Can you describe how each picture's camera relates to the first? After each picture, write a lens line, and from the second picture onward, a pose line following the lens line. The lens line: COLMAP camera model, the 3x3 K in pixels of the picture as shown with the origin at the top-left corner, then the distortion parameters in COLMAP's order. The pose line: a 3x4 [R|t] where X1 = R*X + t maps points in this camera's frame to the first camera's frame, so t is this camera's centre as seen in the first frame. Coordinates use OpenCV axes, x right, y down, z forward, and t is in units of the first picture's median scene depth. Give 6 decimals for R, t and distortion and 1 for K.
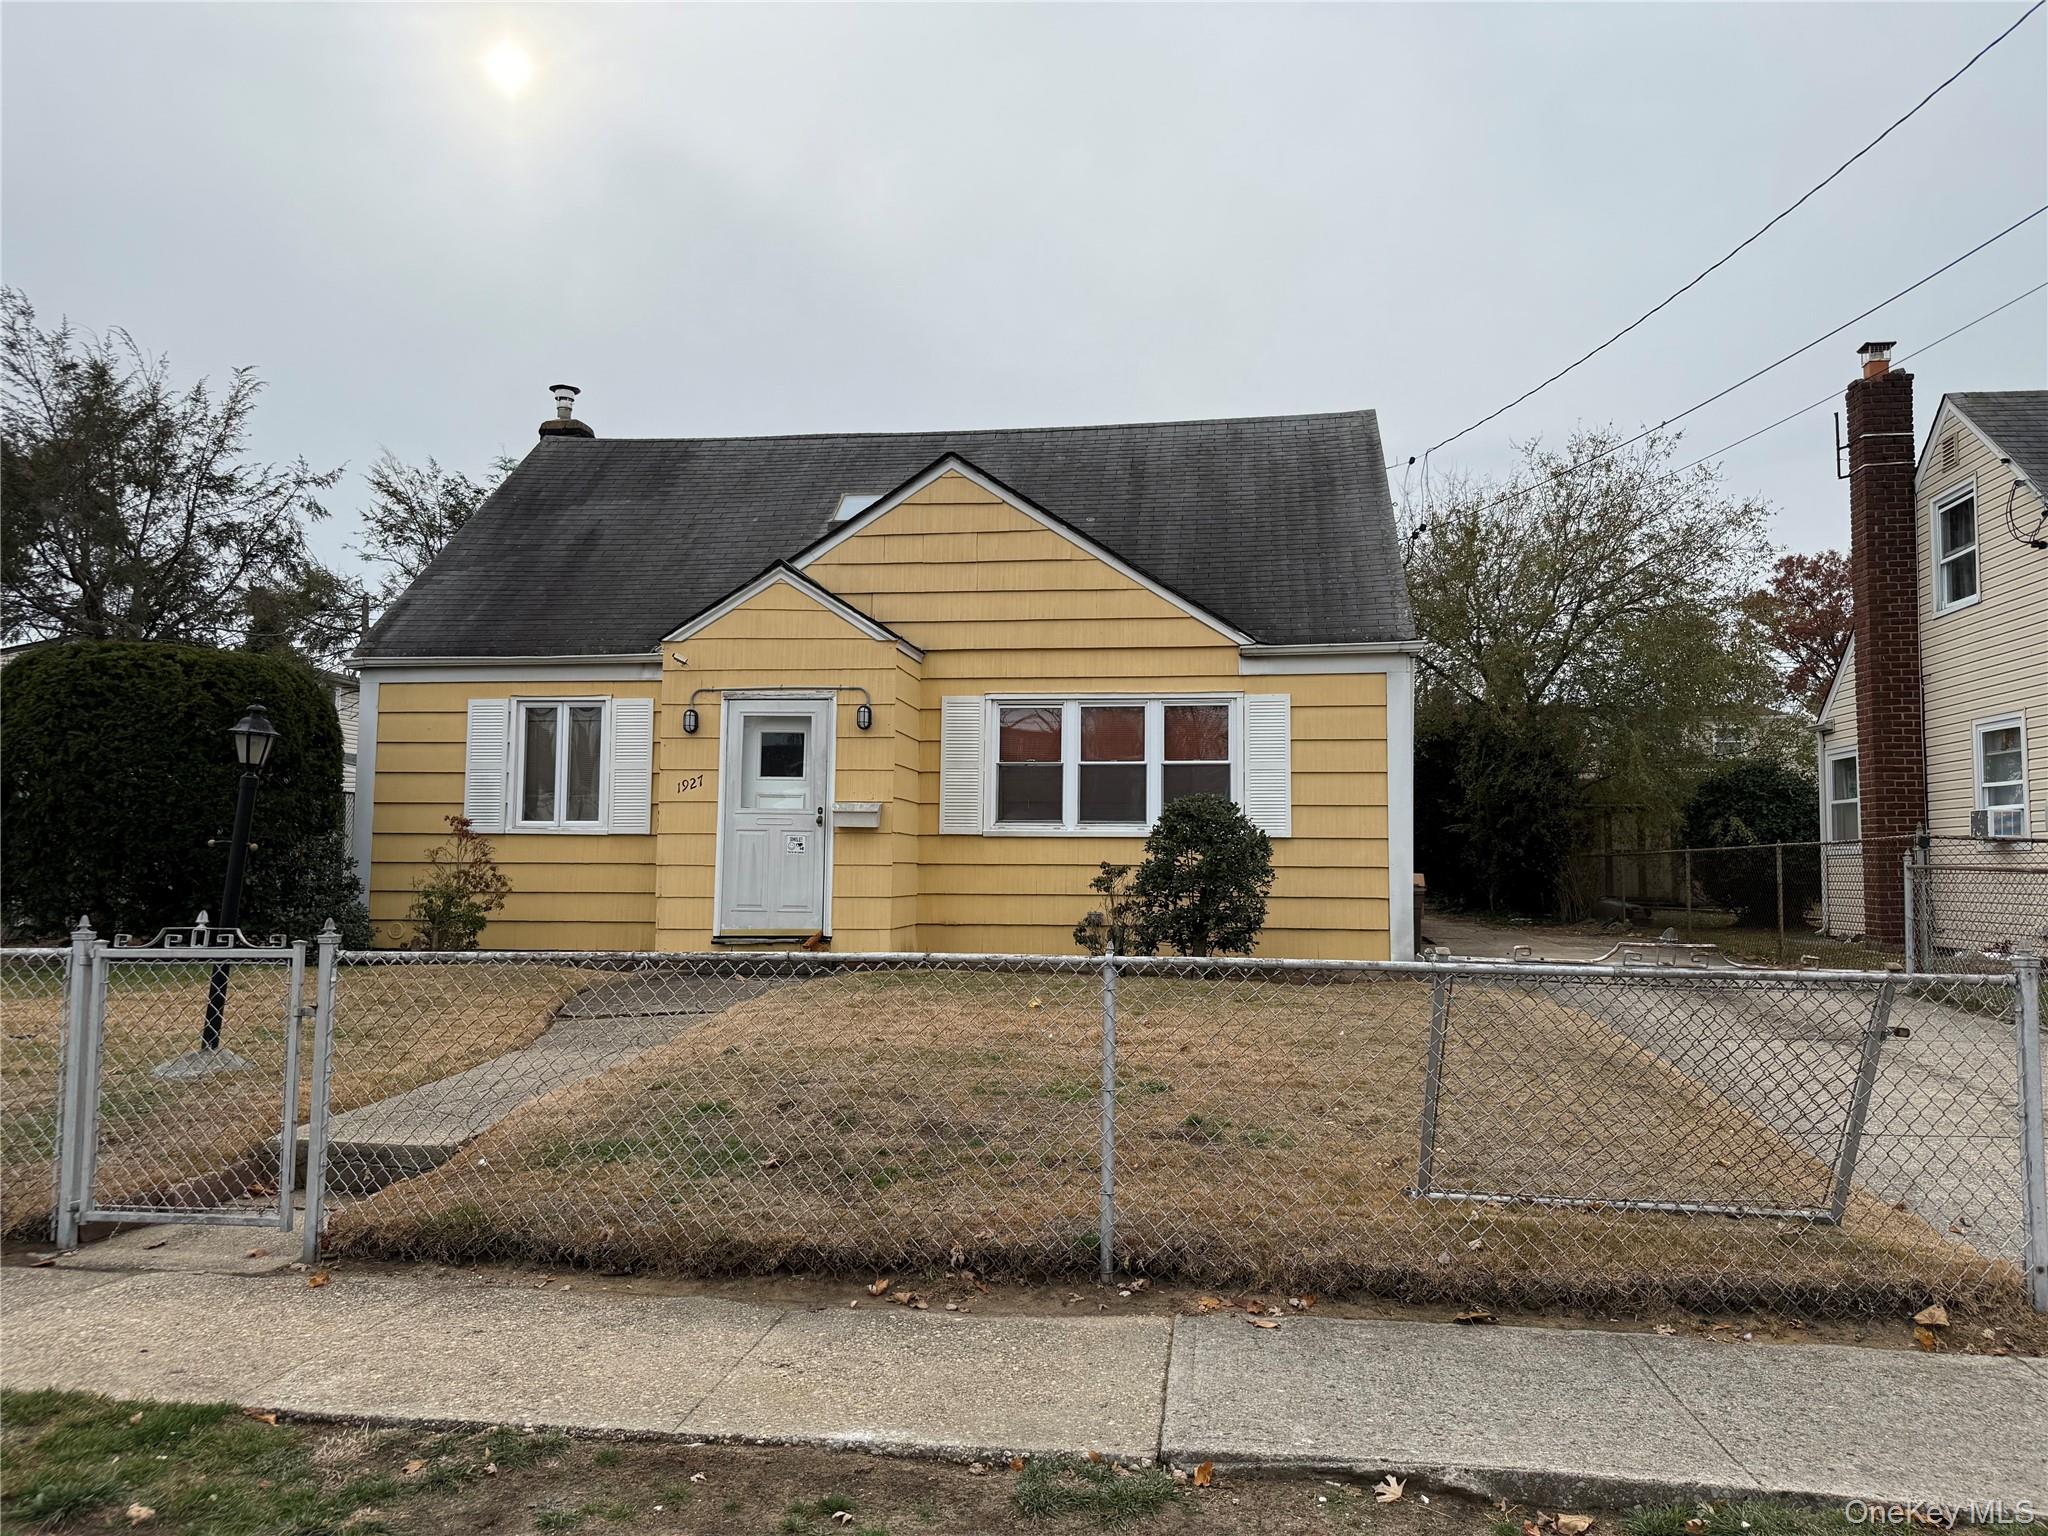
lens RADIAL K [[1447.7, 0, 982.9], [0, 1447.7, 770.0], [0, 0, 1]] dist [0.138256, -0.255274]
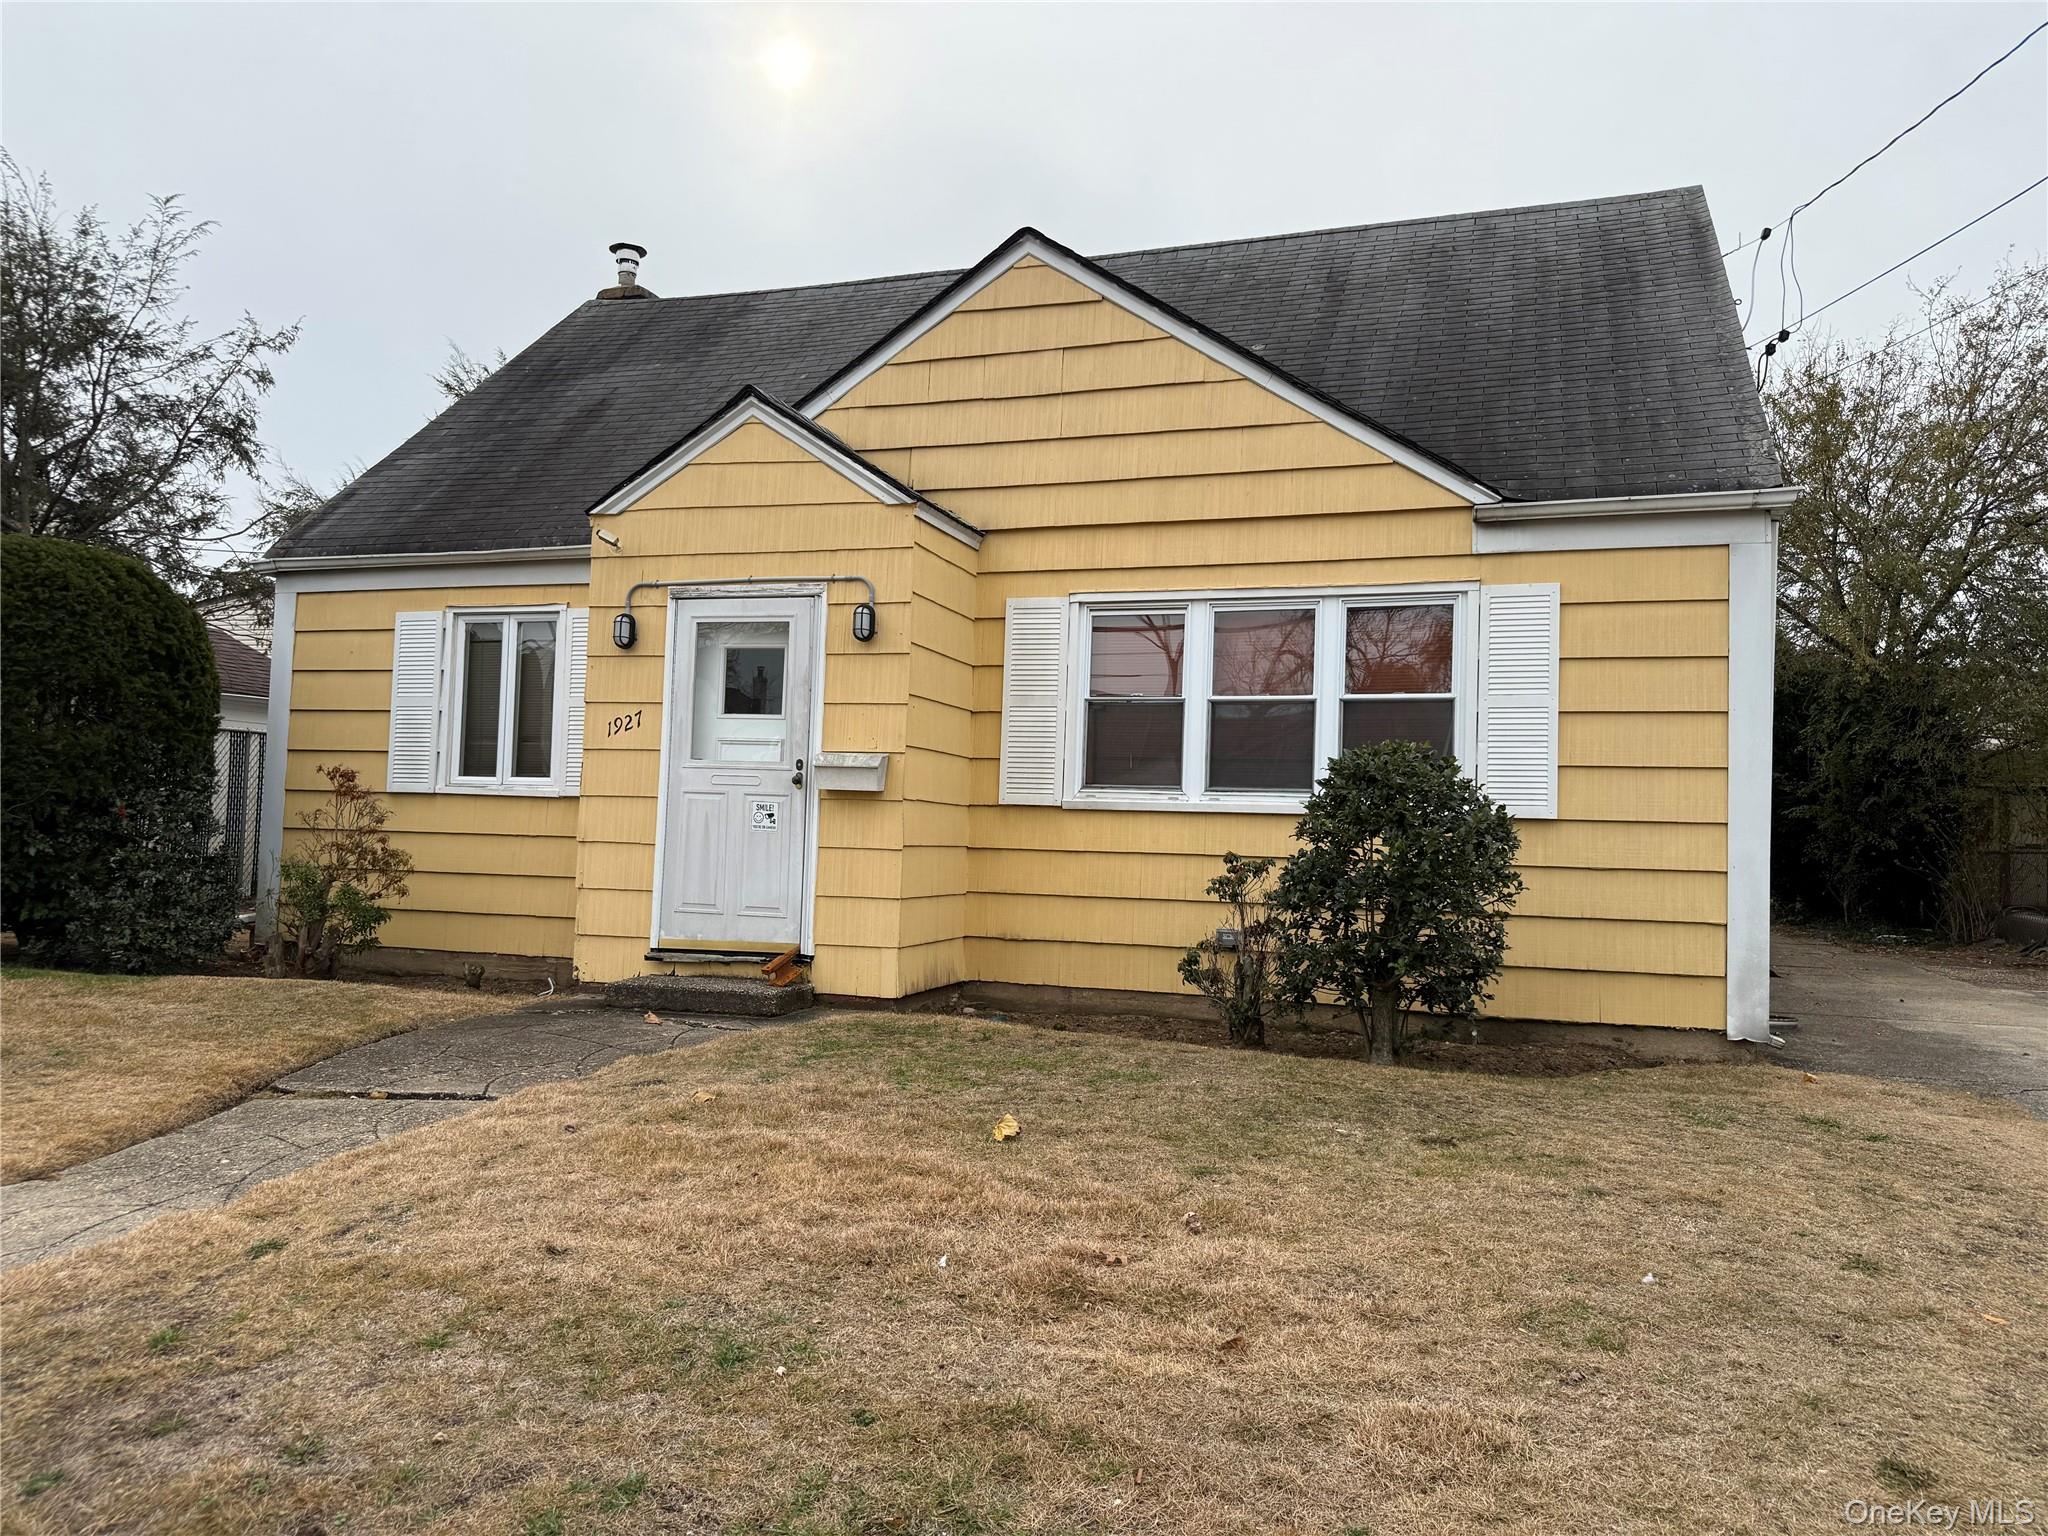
lens RADIAL K [[1447.7, 0, 982.9], [0, 1447.7, 770.0], [0, 0, 1]] dist [0.138256, -0.255274]
pose [[0.984651, 0.013031, -0.174048, 0.080432], [-0.009993, 0.999782, 0.018319, 0.016590], [0.174249, -0.016298, 0.984567, 0.345117]]
